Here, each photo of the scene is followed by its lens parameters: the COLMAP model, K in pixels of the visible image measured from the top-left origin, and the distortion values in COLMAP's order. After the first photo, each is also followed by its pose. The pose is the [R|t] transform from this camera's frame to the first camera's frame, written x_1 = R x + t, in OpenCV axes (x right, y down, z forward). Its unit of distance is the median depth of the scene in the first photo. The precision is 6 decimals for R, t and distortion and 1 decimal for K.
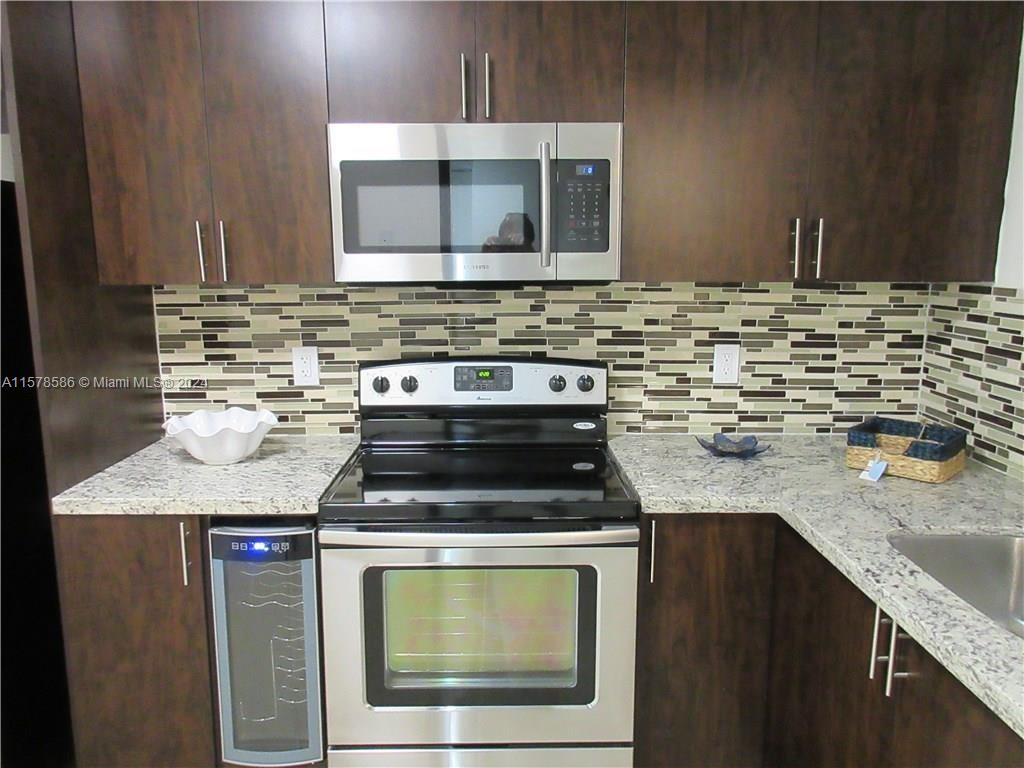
lens RADIAL K [[762.7, 0, 513.0], [0, 762.7, 380.4], [0, 0, 1]] dist [0.013983, -0.006706]
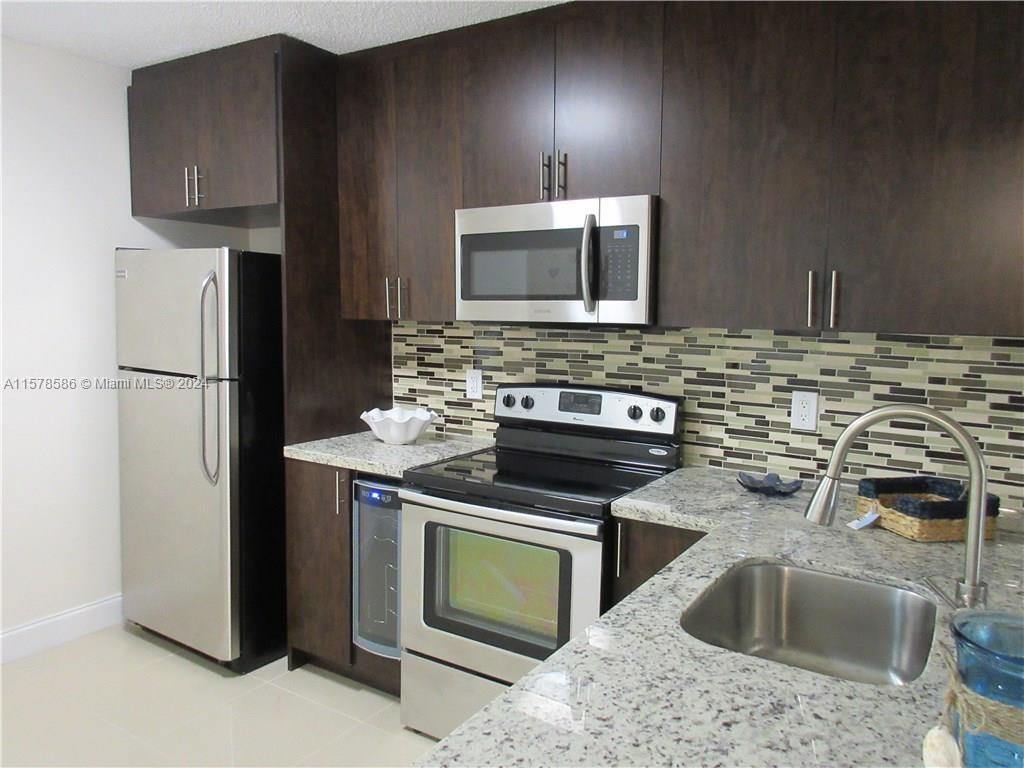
lens RADIAL K [[762.7, 0, 510.3], [0, 762.7, 384.1], [0, 0, 1]] dist [0.013983, -0.006706]
pose [[0.833551, 0.070013, -0.547989, 0.517042], [-0.104463, 0.994017, -0.031901, 0.017387], [0.542477, 0.083835, 0.835877, -0.082590]]
